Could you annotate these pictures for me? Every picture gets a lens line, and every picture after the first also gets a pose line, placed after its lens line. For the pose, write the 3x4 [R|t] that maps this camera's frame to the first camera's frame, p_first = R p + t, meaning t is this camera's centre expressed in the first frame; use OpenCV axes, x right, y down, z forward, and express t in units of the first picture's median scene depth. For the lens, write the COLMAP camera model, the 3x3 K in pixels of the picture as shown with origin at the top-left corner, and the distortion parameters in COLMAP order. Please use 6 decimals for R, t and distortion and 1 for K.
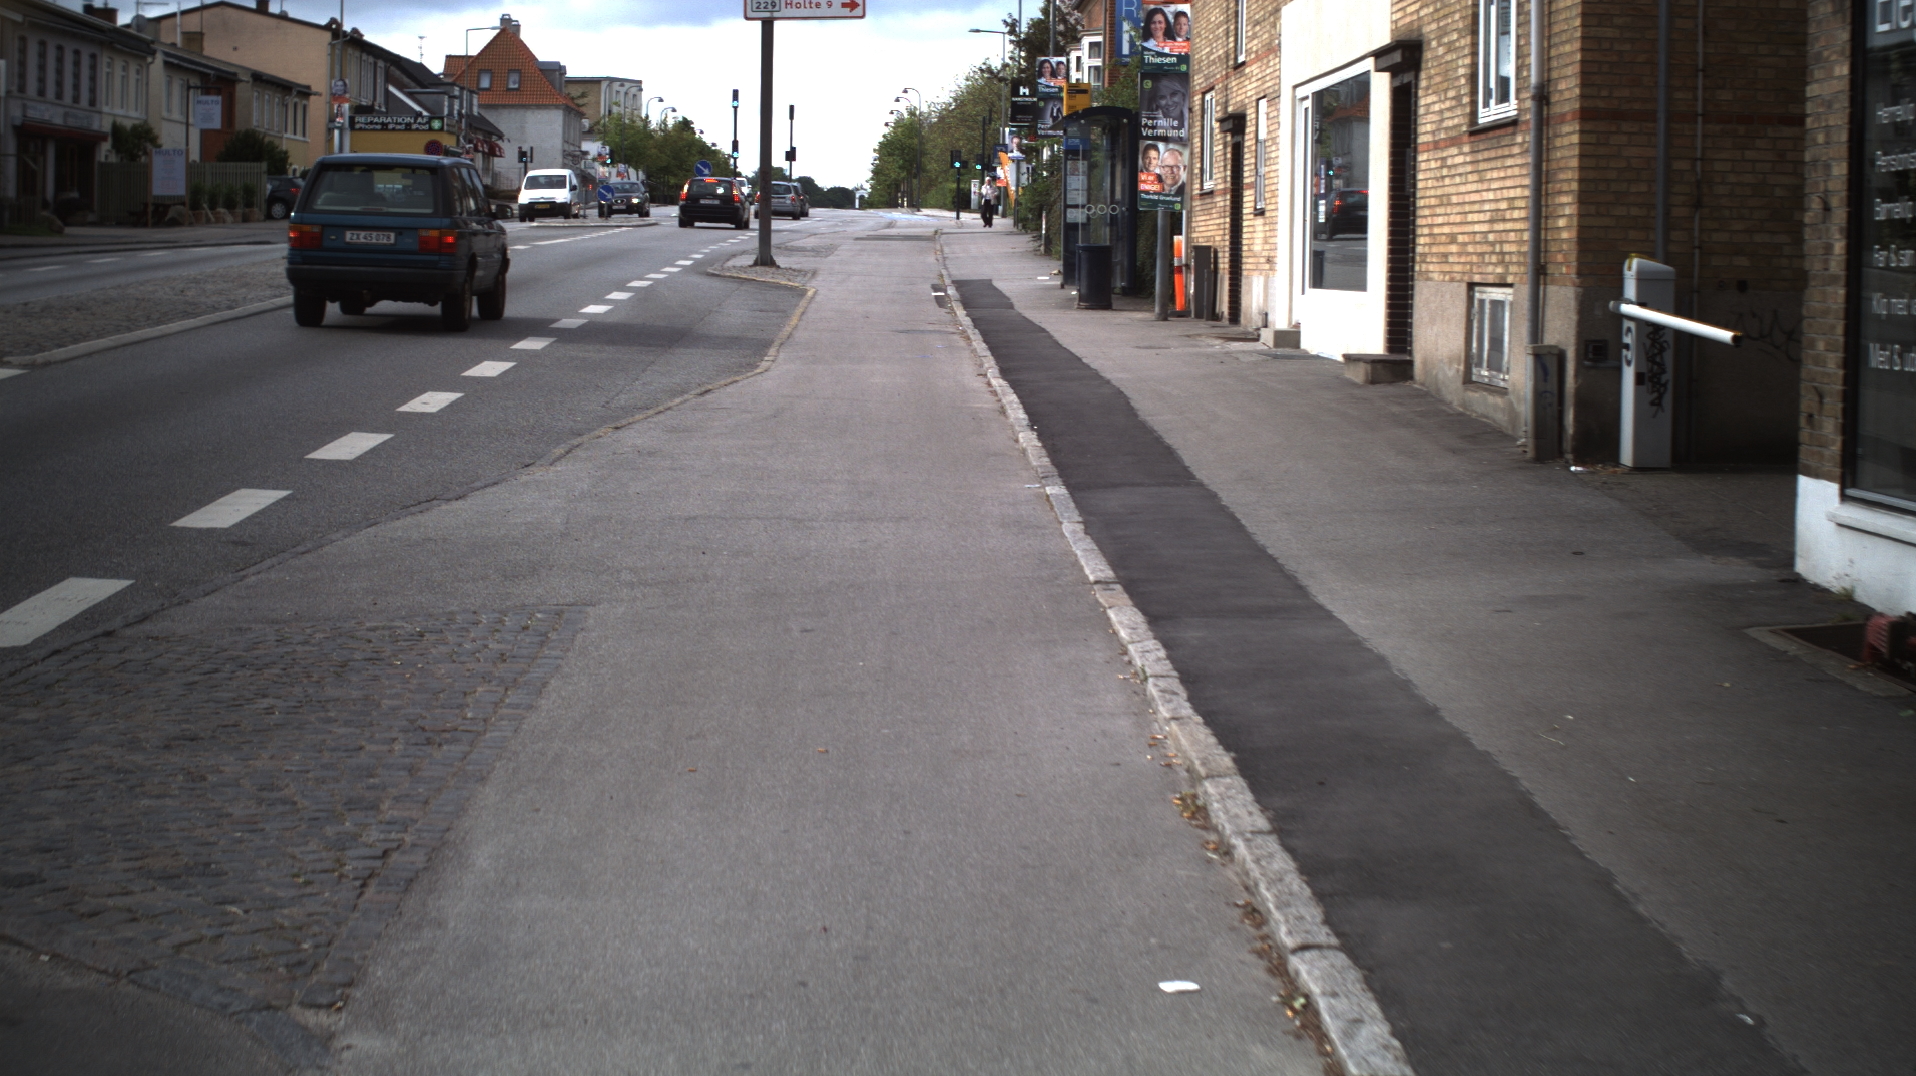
lens RADIAL K [[3452.4, 0, 958.0], [0, 3452.4, 538.0], [0, 0, 1]] dist [-0.289547, 0.363159]
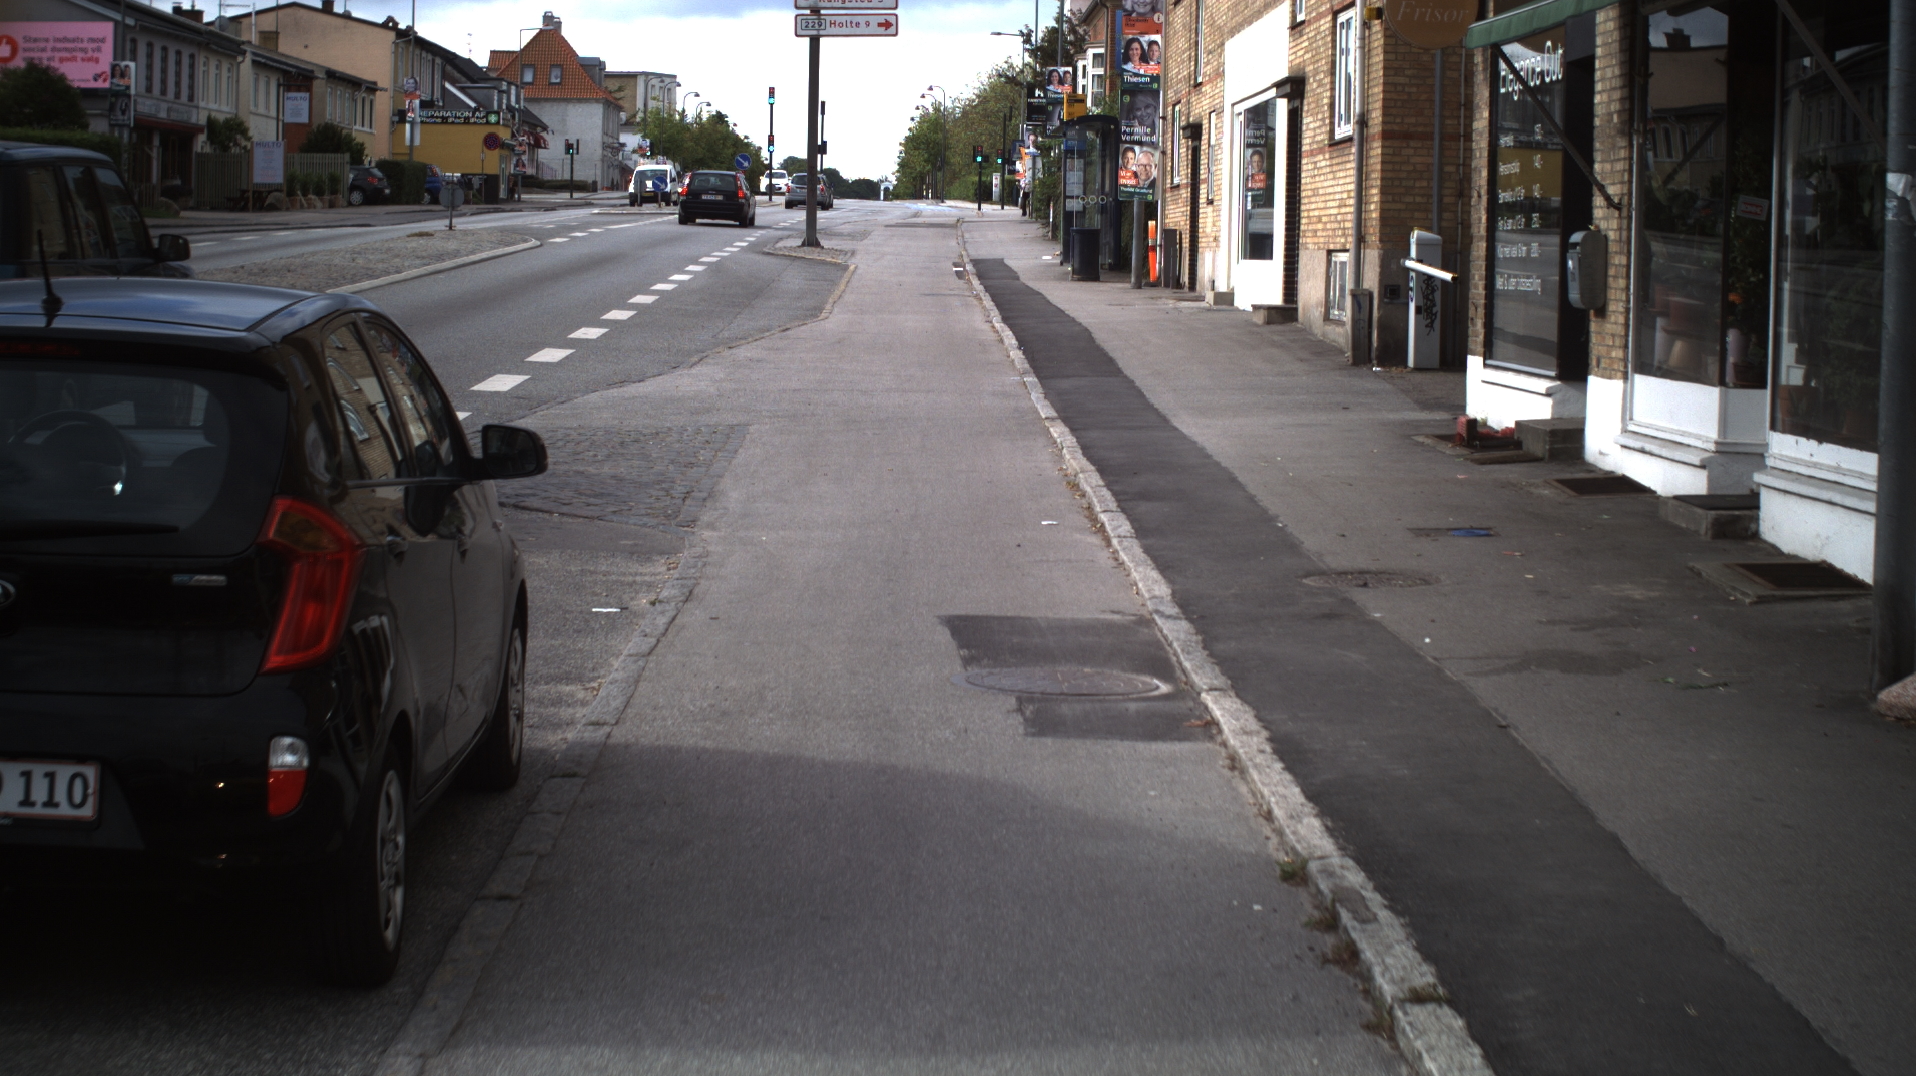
lens RADIAL K [[3452.4, 0, 958.0], [0, 3452.4, 538.0], [0, 0, 1]] dist [-0.289547, 0.363159]
pose [[0.999960, 0.006191, -0.006465, 0.001994], [-0.006176, 0.999978, 0.002219, 0.015818], [0.006479, -0.002179, 0.999977, -0.157647]]
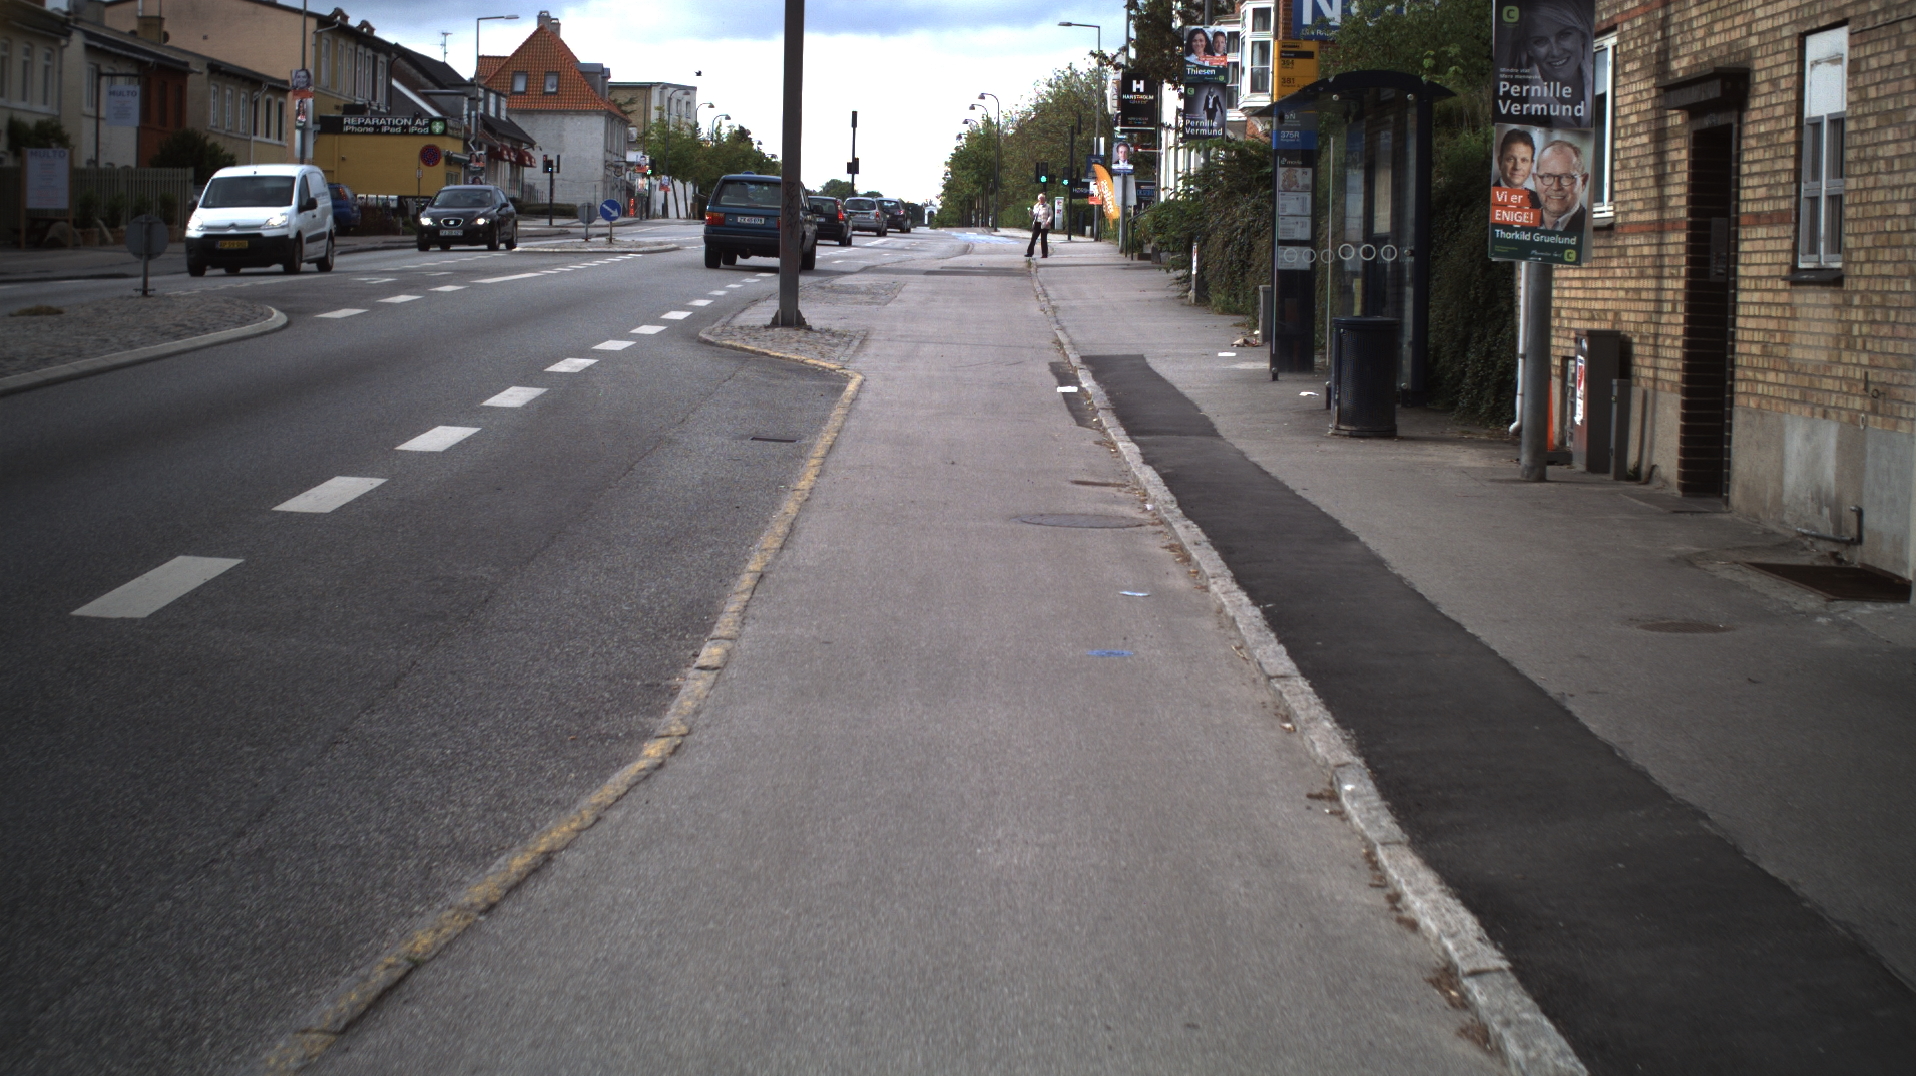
lens RADIAL K [[3452.4, 0, 958.0], [0, 3452.4, 538.0], [0, 0, 1]] dist [-0.289547, 0.363159]
pose [[0.999774, 0.009377, -0.019083, -0.010218], [-0.009467, 0.999944, -0.004655, -0.032984], [0.019039, 0.004834, 0.999807, 0.316509]]
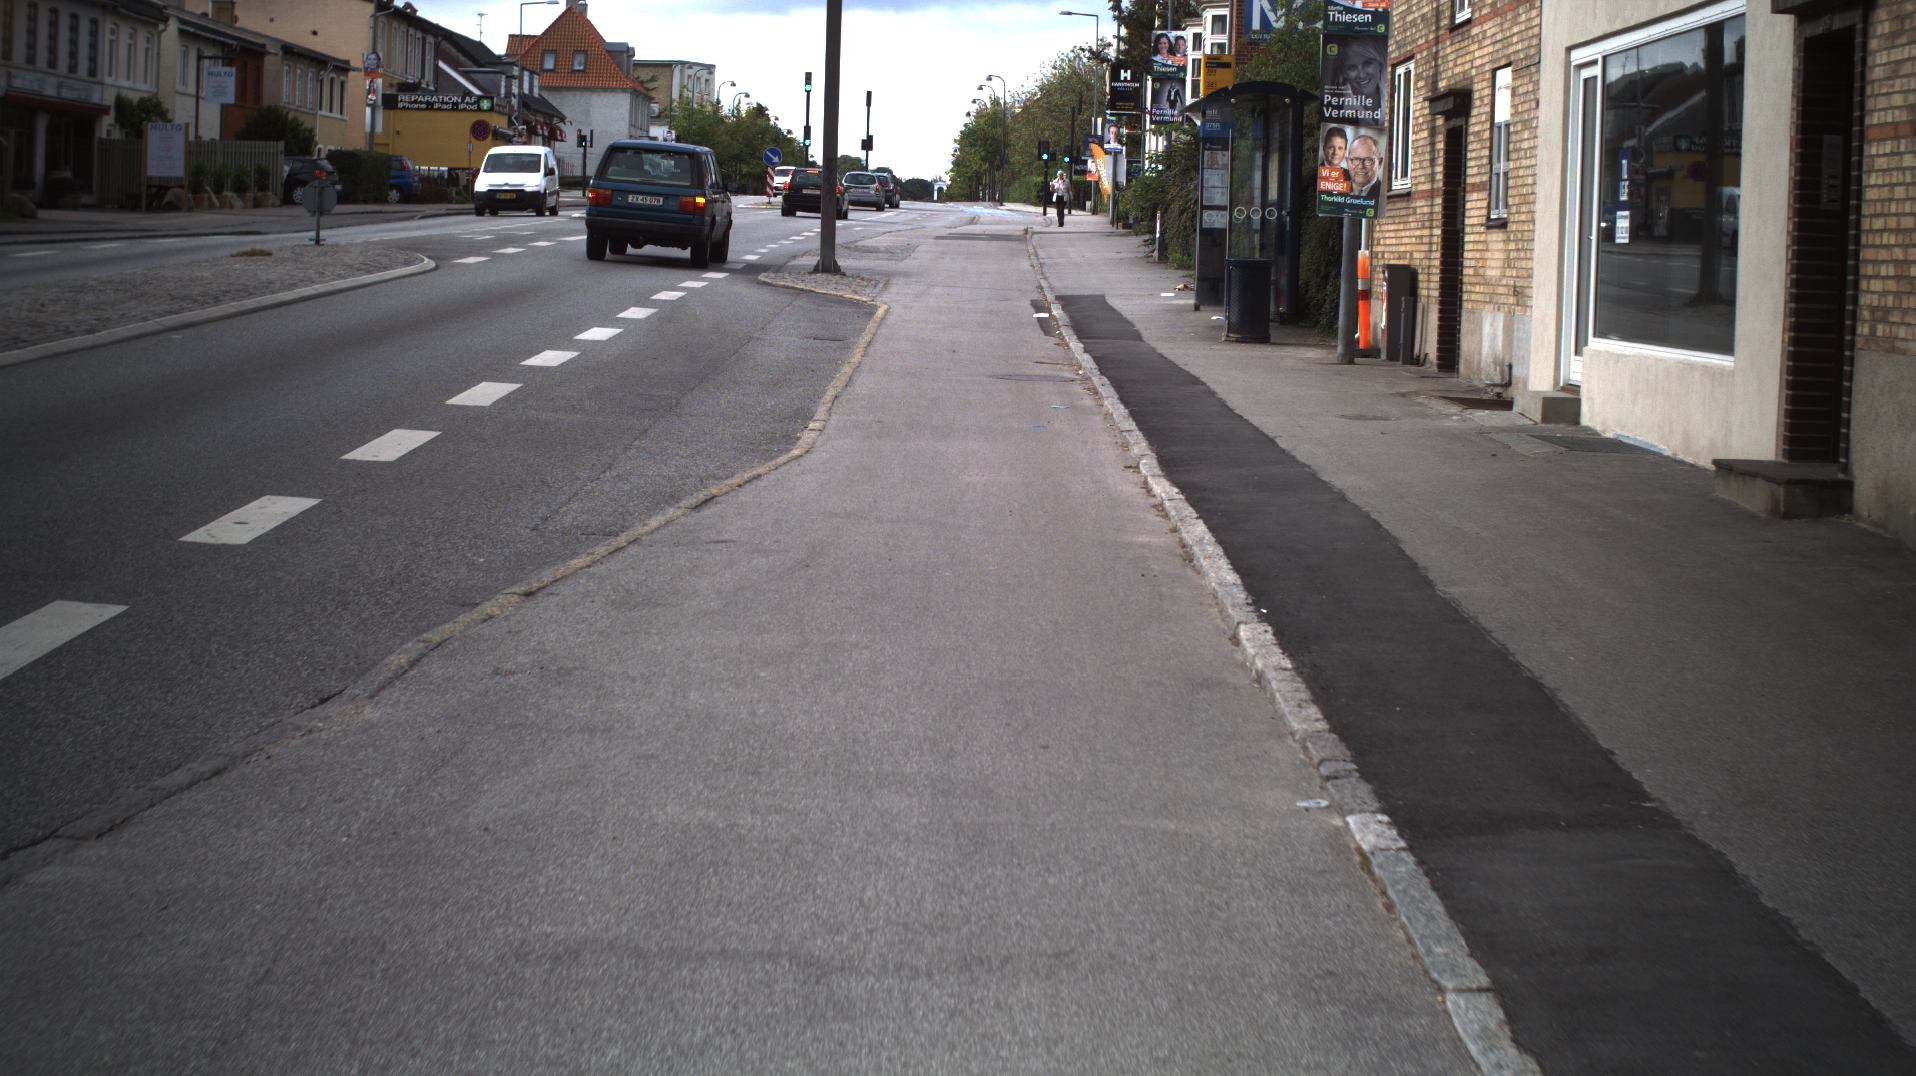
lens RADIAL K [[3452.4, 0, 958.0], [0, 3452.4, 538.0], [0, 0, 1]] dist [-0.289547, 0.363159]
pose [[0.999633, 0.017104, -0.021002, -0.005763], [-0.017060, 0.999852, 0.002278, -0.016234], [0.021037, -0.001919, 0.999777, 0.158438]]
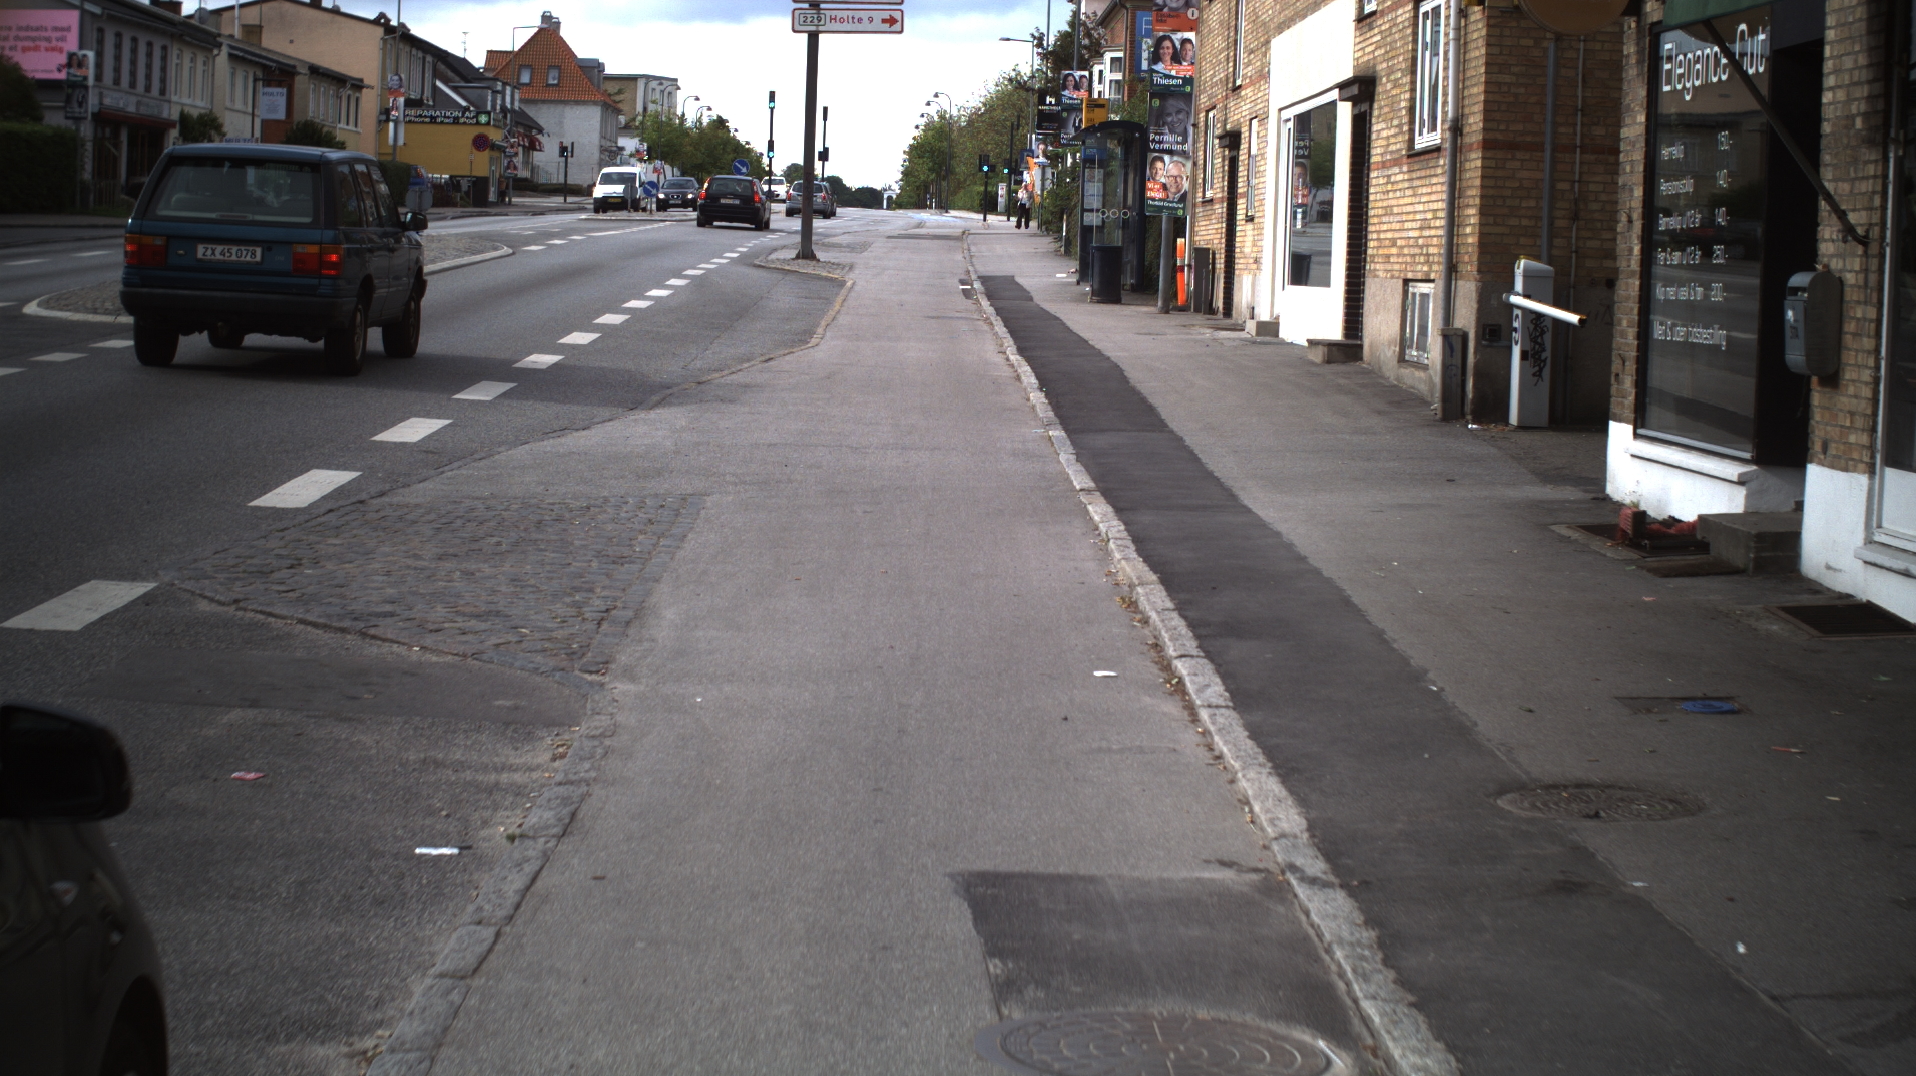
lens RADIAL K [[3452.4, 0, 958.0], [0, 3452.4, 538.0], [0, 0, 1]] dist [-0.289547, 0.363159]
pose [[0.999750, 0.021547, -0.005889, 0.000149], [-0.021551, 0.999768, -0.000604, 0.007807], [0.005874, 0.000731, 0.999982, -0.078919]]
